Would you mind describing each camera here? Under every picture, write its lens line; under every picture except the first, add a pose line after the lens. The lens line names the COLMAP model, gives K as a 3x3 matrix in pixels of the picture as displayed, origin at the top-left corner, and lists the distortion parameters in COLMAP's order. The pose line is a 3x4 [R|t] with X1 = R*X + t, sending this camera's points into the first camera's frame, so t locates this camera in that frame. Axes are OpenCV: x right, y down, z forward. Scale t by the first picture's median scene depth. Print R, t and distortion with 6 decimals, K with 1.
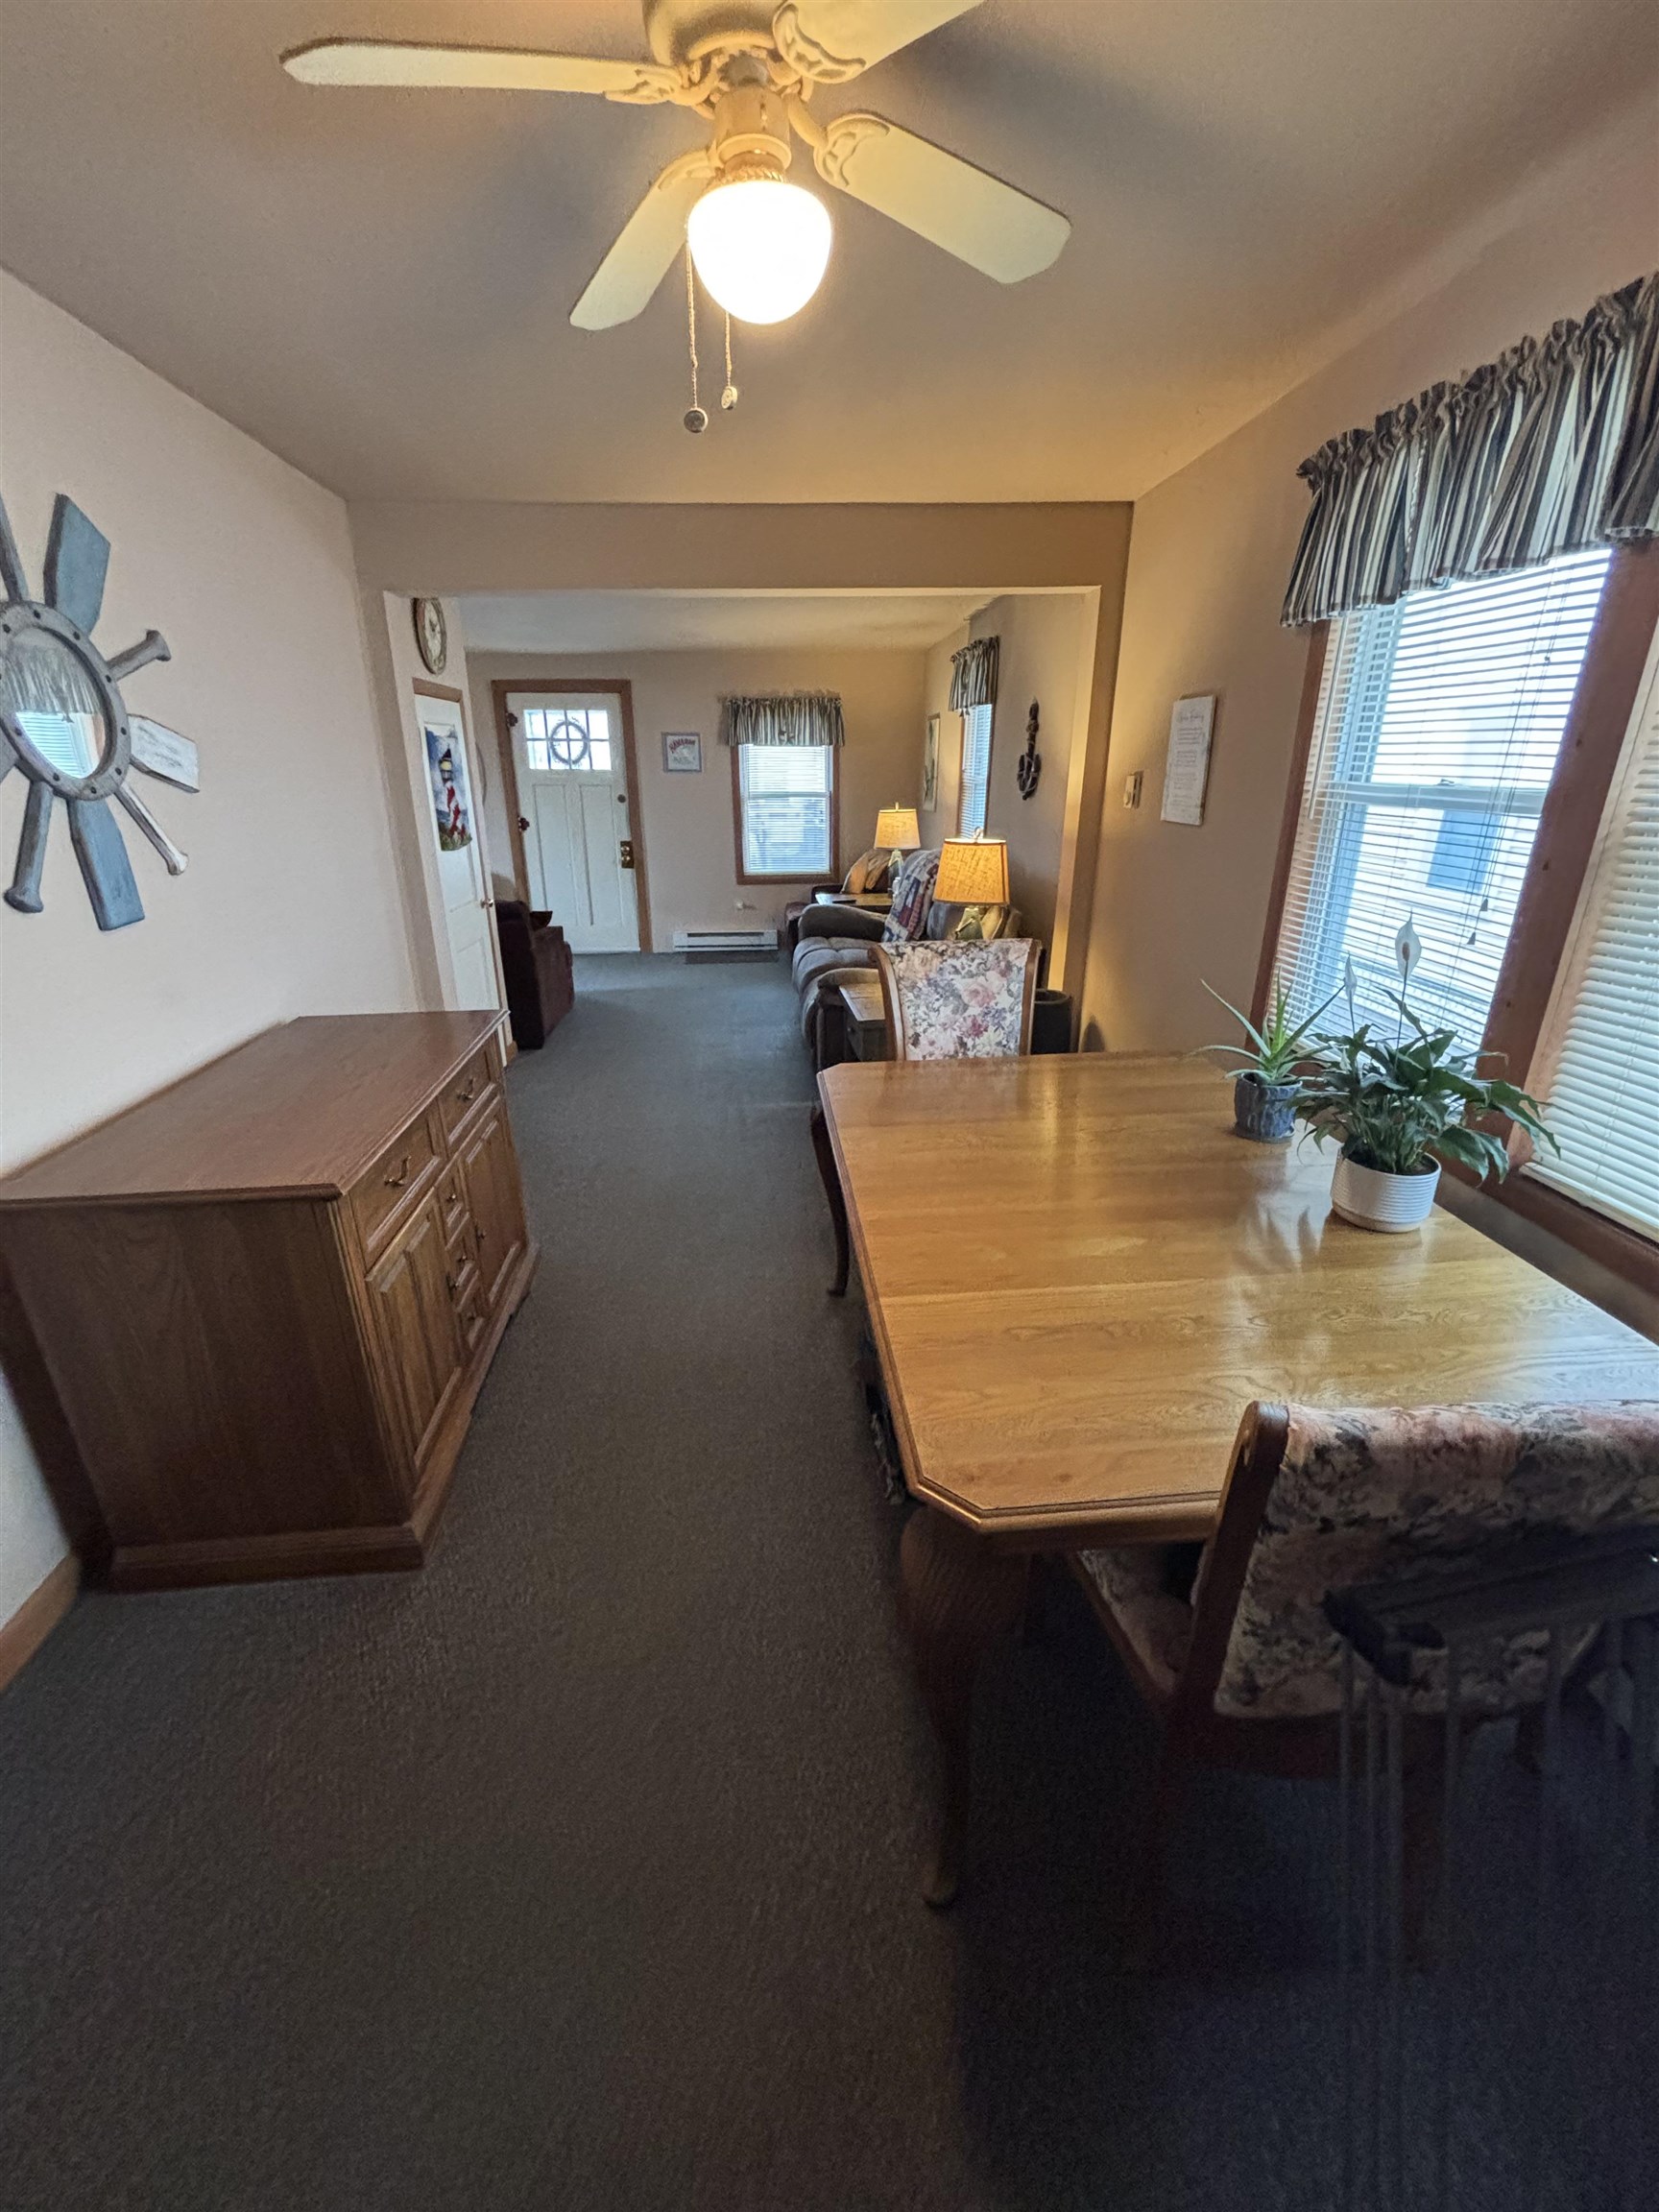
lens RADIAL K [[897.5, 0, 829.5], [0, 897.5, 1106.0], [0, 0, 1]] dist [-0.000087, 0.000124]
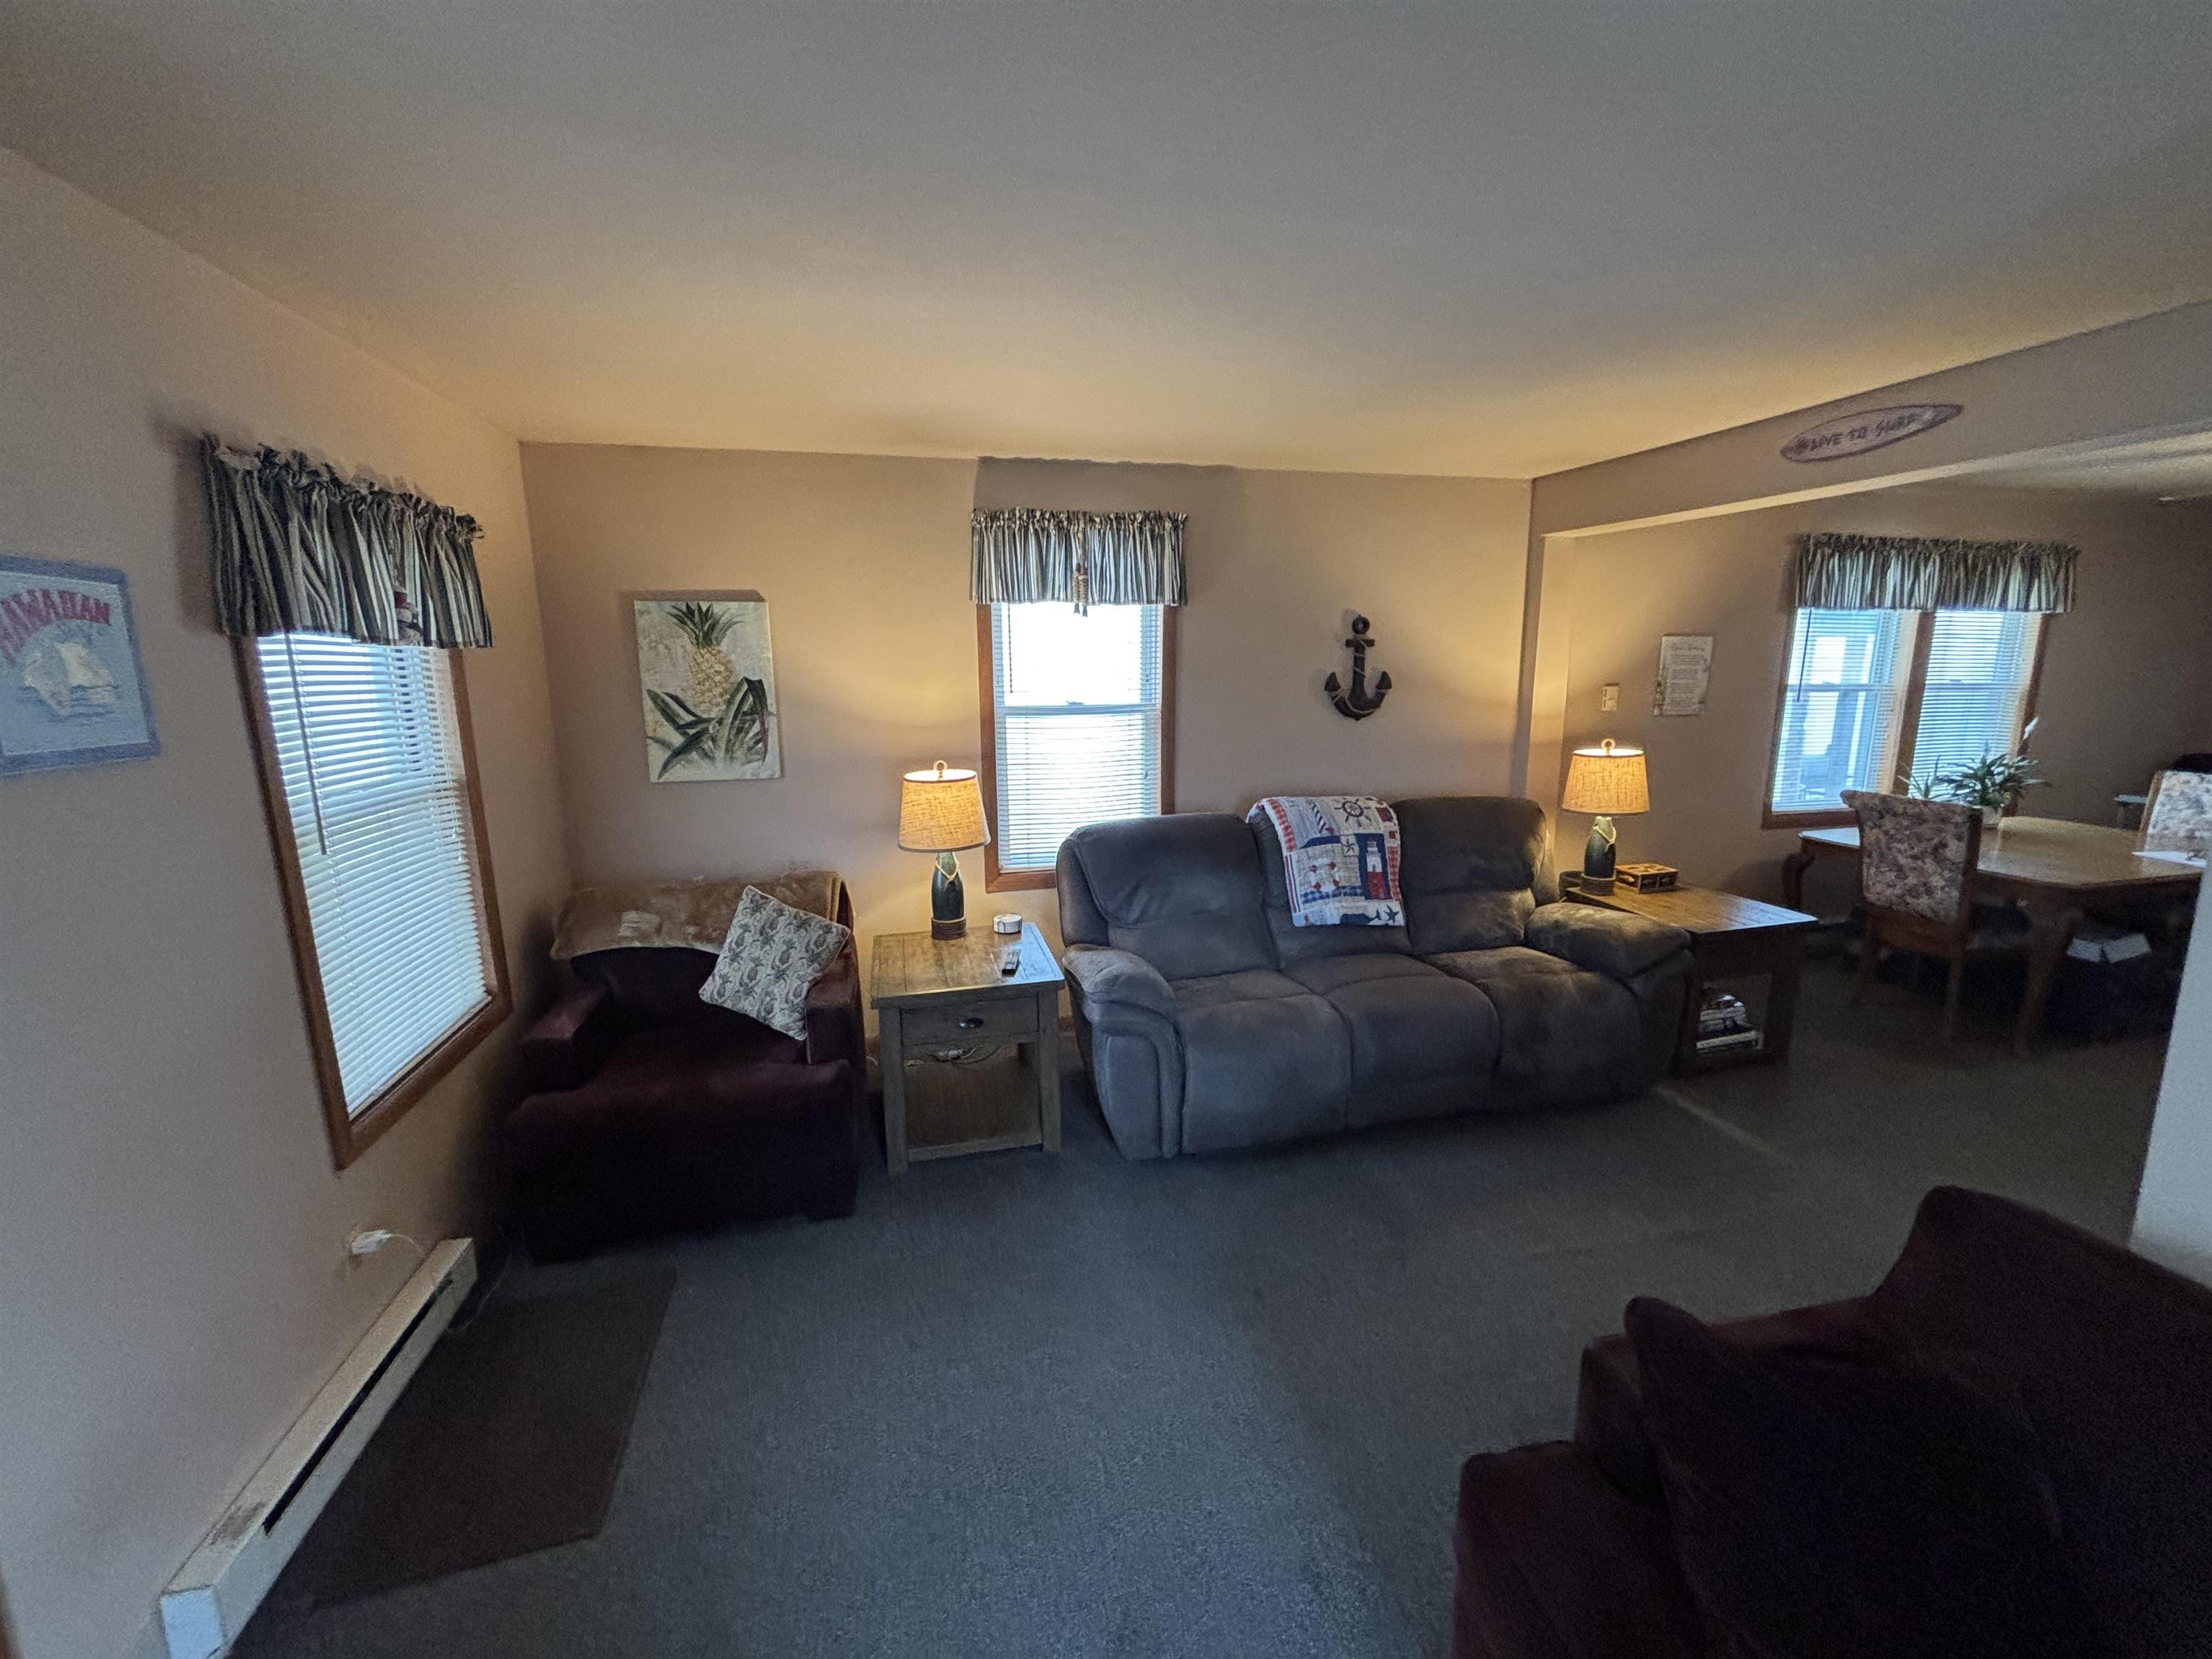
lens RADIAL K [[897.5, 0, 1106.0], [0, 897.5, 829.5], [0, 0, 1]] dist [-0.000087, 0.000124]
pose [[-0.166717, -0.158168, 0.973236, -0.744958], [0.359531, 0.909341, 0.209372, -0.599481], [-0.918119, 0.384814, -0.094736, 1.573001]]
